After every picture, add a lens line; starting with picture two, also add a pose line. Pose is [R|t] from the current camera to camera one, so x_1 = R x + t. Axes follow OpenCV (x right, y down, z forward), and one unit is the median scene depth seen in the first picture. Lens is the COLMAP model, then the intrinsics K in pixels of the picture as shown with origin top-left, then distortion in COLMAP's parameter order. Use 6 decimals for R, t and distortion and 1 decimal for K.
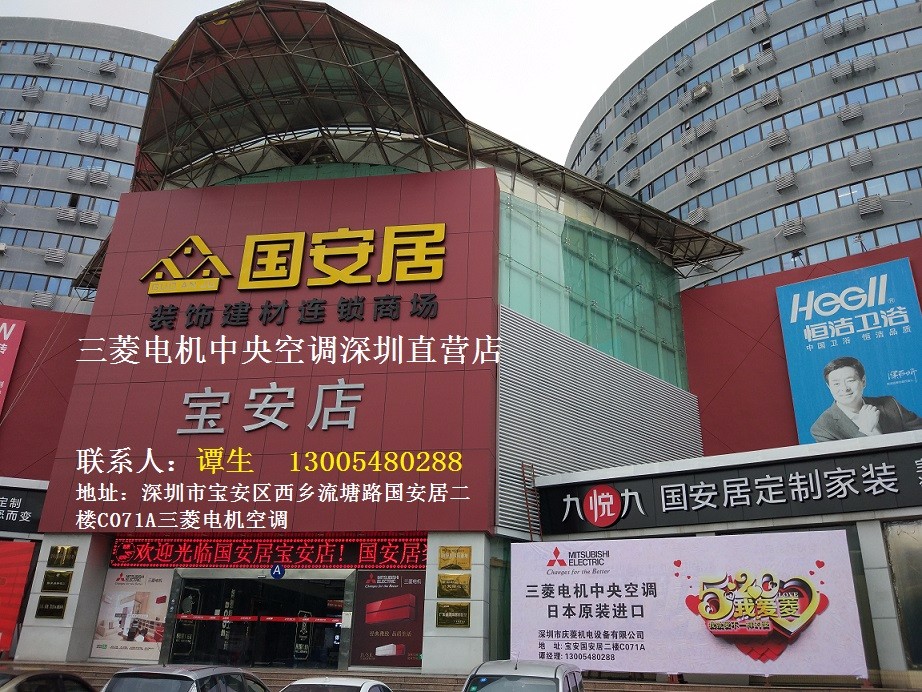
lens RADIAL K [[756.2, 0, 465.6], [0, 756.2, 325.9], [0, 0, 1]] dist [0.063071, -0.121863]
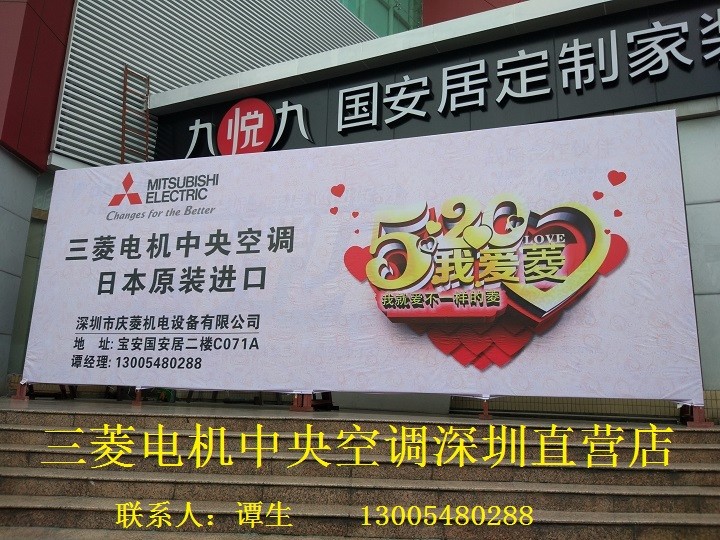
lens RADIAL K [[597.3, 0, 359.3], [0, 597.3, 245.6], [0, 0, 1]] dist [0.087462, -0.157504]
pose [[0.985744, 0.044920, 0.162147, 0.212646], [-0.072742, 0.982762, 0.169961, 0.259067], [-0.151717, -0.179333, 0.972019, 0.558019]]
